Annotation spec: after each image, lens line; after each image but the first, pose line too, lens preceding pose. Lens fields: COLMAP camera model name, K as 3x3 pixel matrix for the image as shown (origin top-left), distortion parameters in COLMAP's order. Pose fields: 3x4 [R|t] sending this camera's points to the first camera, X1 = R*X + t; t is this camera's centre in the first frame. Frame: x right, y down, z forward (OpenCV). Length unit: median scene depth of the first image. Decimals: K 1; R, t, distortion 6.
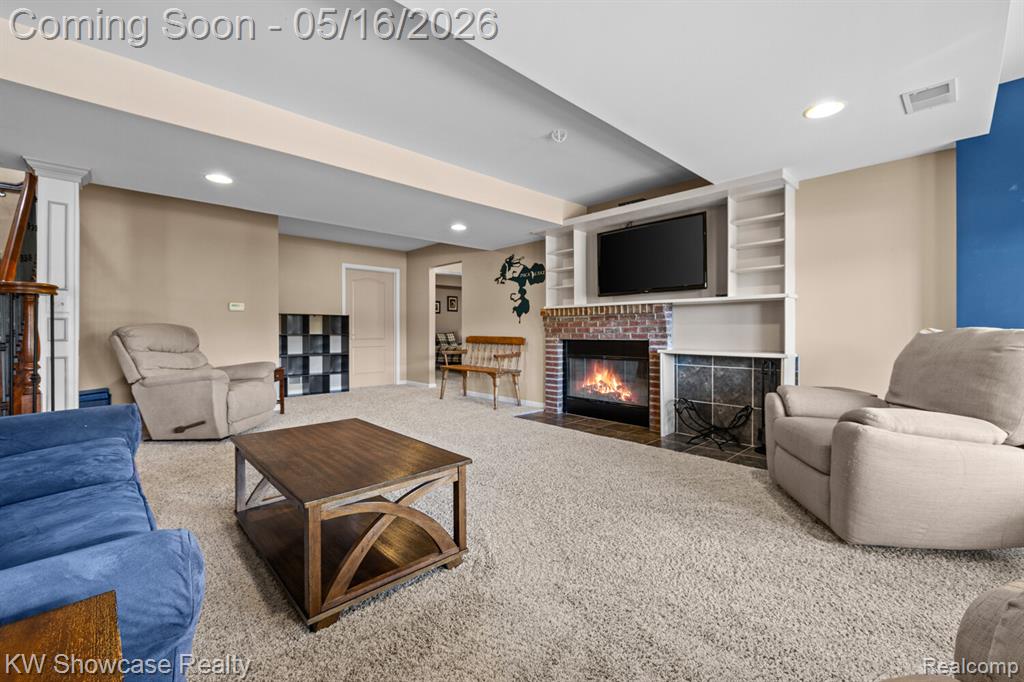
lens RADIAL K [[428.9, 0, 513.3], [0, 428.9, 334.9], [0, 0, 1]] dist [0.001422, 0.000142]
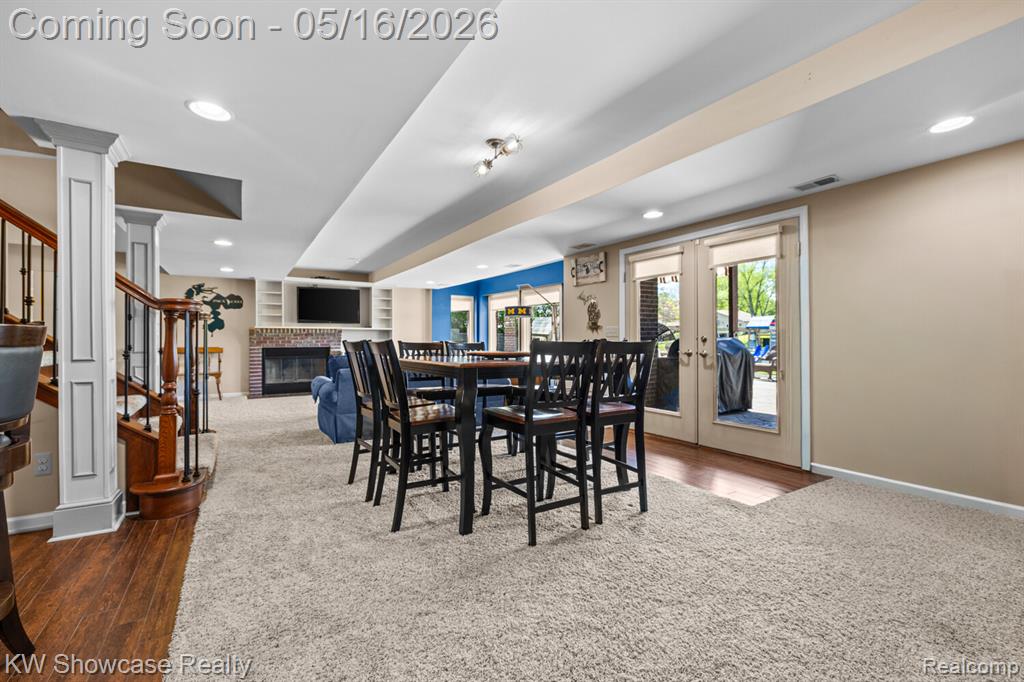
lens RADIAL K [[428.9, 0, 513.5], [0, 428.9, 339.6], [0, 0, 1]] dist [0.001422, 0.000142]
pose [[0.191500, -0.003116, 0.981488, -1.126115], [0.007279, 0.999972, 0.001754, -0.014215], [-0.981466, 0.006808, 0.191517, -0.167967]]
